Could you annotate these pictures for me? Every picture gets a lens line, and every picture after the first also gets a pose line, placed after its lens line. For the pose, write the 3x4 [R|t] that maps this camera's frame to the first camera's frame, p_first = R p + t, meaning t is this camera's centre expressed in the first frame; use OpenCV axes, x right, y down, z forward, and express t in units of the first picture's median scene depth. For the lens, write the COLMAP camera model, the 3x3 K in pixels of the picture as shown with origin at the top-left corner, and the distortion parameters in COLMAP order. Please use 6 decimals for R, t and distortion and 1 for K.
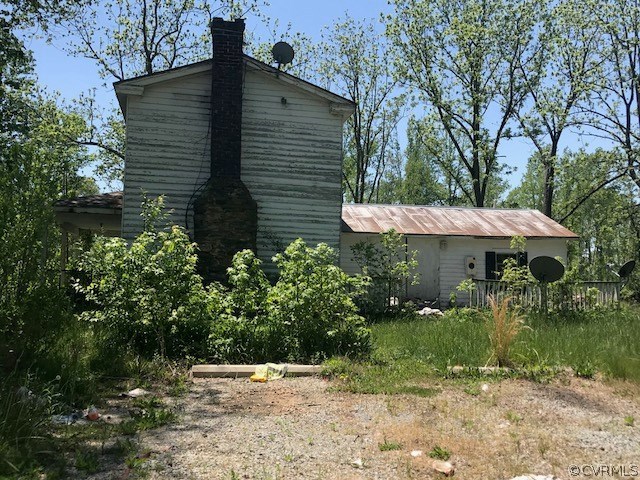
lens RADIAL K [[676.4, 0, 288.7], [0, 676.4, 240.1], [0, 0, 1]] dist [0.181982, -0.288298]
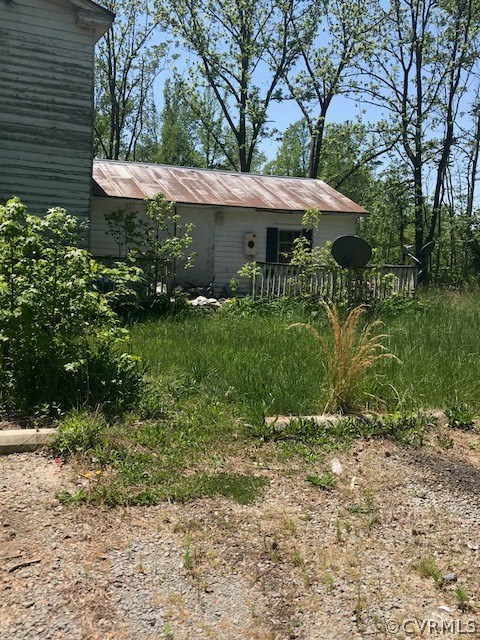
lens RADIAL K [[697.5, 0, 240.0], [0, 697.5, 320.0], [0, 0, 1]] dist [0.087409, -0.310761]
pose [[0.959722, -0.006601, 0.280872, 0.014647], [-0.037263, 0.987901, 0.150541, 0.001570], [-0.278468, -0.154944, 0.947865, 0.179497]]
